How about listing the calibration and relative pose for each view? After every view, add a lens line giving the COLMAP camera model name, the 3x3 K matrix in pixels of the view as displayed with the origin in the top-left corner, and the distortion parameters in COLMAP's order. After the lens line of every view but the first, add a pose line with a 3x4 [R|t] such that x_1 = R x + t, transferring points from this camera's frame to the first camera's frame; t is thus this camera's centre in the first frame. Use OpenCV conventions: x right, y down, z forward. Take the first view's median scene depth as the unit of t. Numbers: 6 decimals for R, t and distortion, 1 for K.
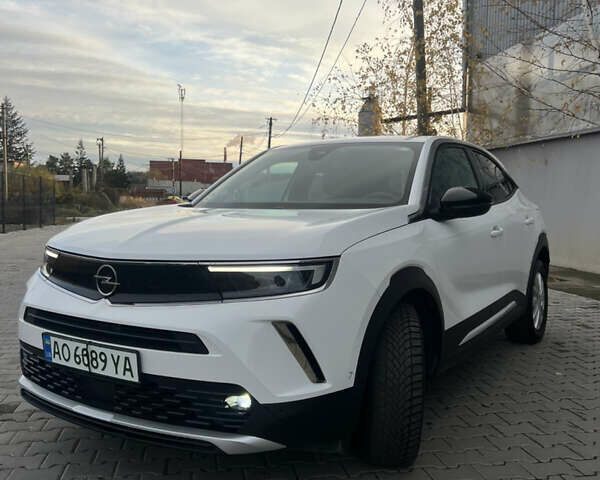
lens RADIAL K [[591.6, 0, 300.0], [0, 591.6, 240.0], [0, 0, 1]] dist [0.121699, -0.295731]
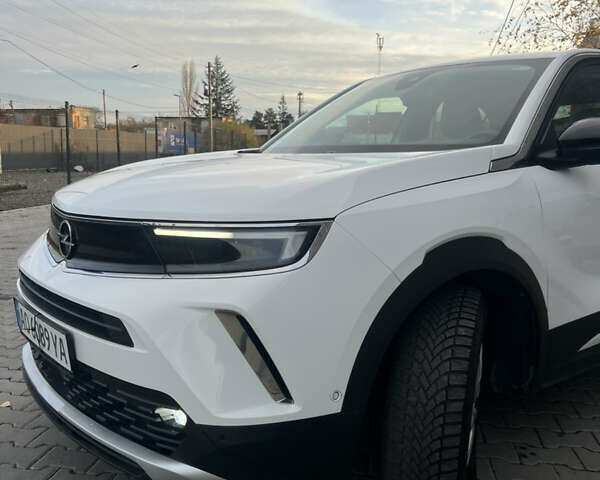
lens RADIAL K [[591.6, 0, 300.0], [0, 591.6, 240.0], [0, 0, 1]] dist [0.121699, -0.295731]
pose [[0.946617, 0.041844, -0.319634, 0.230957], [-0.016527, 0.996535, 0.081511, -0.003093], [0.321937, -0.071877, 0.944029, 0.326799]]
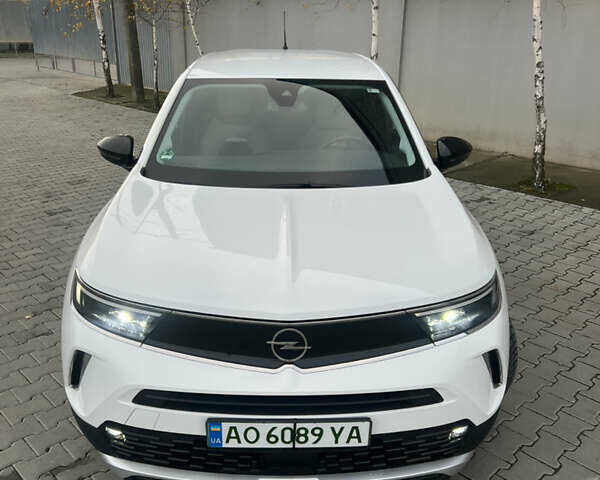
lens RADIAL K [[591.6, 0, 300.0], [0, 591.6, 240.0], [0, 0, 1]] dist [0.121699, -0.295731]
pose [[0.824824, -0.195438, 0.530537, -0.712257], [0.025589, 0.950299, 0.310286, -0.329408], [-0.564811, -0.242355, 0.788830, 0.349016]]
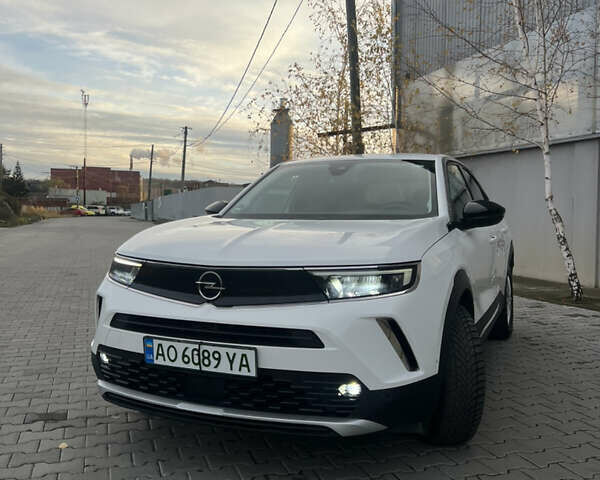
lens RADIAL K [[591.6, 0, 300.0], [0, 591.6, 240.0], [0, 0, 1]] dist [0.121699, -0.295731]
pose [[0.987920, -0.007283, 0.154795, -0.319664], [0.009807, 0.999831, -0.015551, 0.002177], [-0.154655, 0.016881, 0.987824, -0.097784]]
